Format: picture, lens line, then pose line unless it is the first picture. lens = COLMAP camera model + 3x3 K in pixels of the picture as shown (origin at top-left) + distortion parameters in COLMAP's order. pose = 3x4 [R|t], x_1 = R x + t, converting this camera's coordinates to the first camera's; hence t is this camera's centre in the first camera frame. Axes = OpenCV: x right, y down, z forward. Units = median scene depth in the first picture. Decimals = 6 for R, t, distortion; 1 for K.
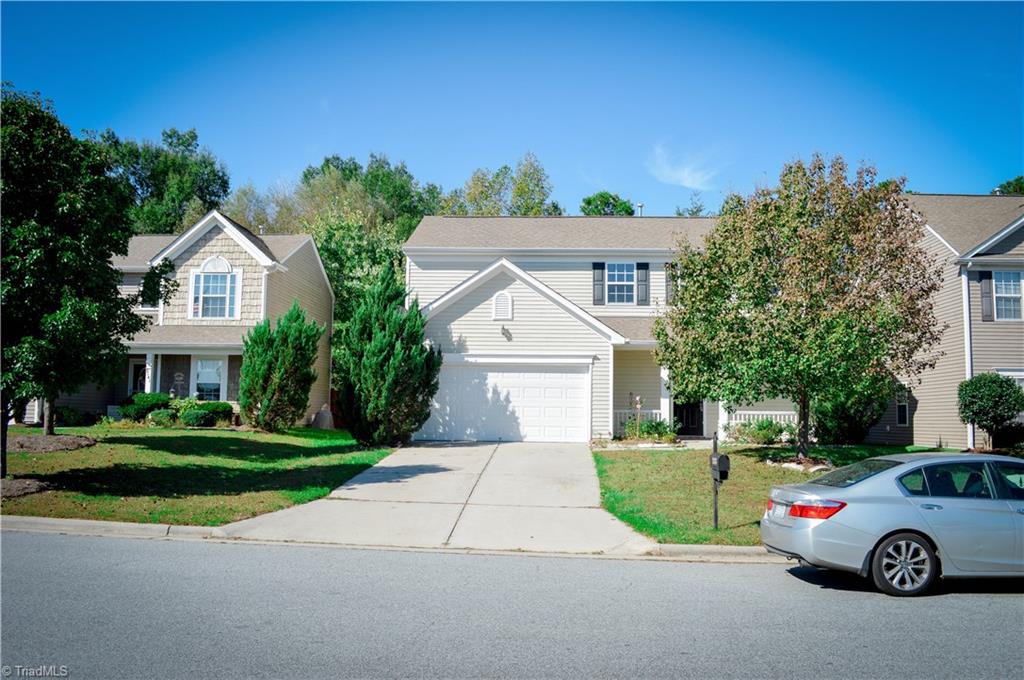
lens RADIAL K [[815.1, 0, 512.0], [0, 815.1, 340.0], [0, 0, 1]] dist [-0.080043, 0.003154]
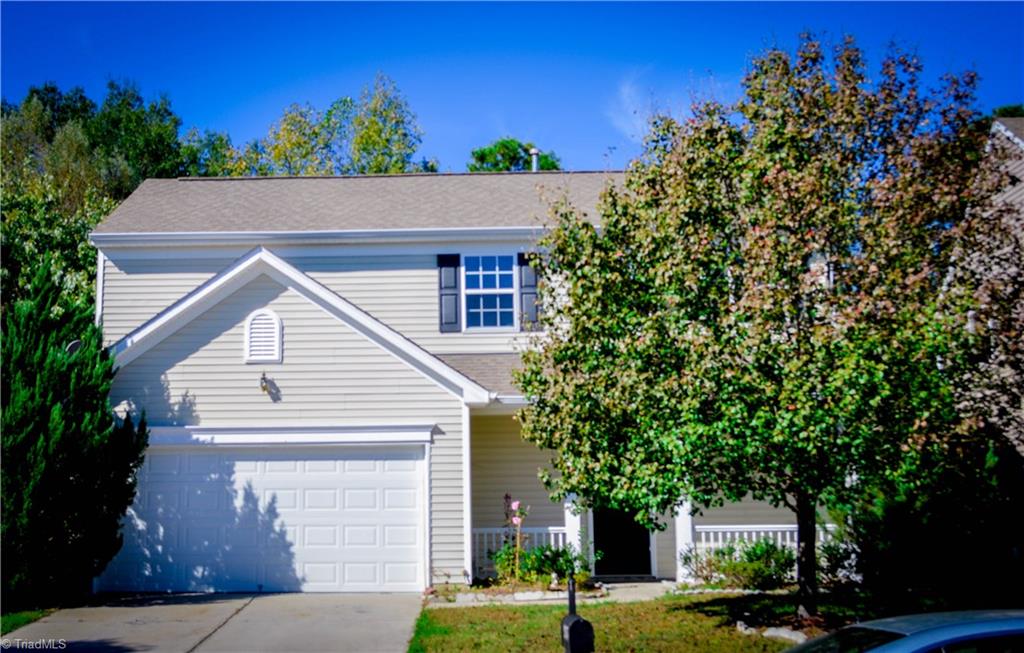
lens RADIAL K [[1413.3, 0, 379.3], [0, 1413.3, 239.6], [0, 0, 1]] dist [-0.069699, 0.036132]
pose [[0.999746, -0.020755, -0.008751, 0.076352], [0.019582, 0.992861, -0.117662, 0.005938], [0.011131, 0.117461, 0.993015, 0.065345]]
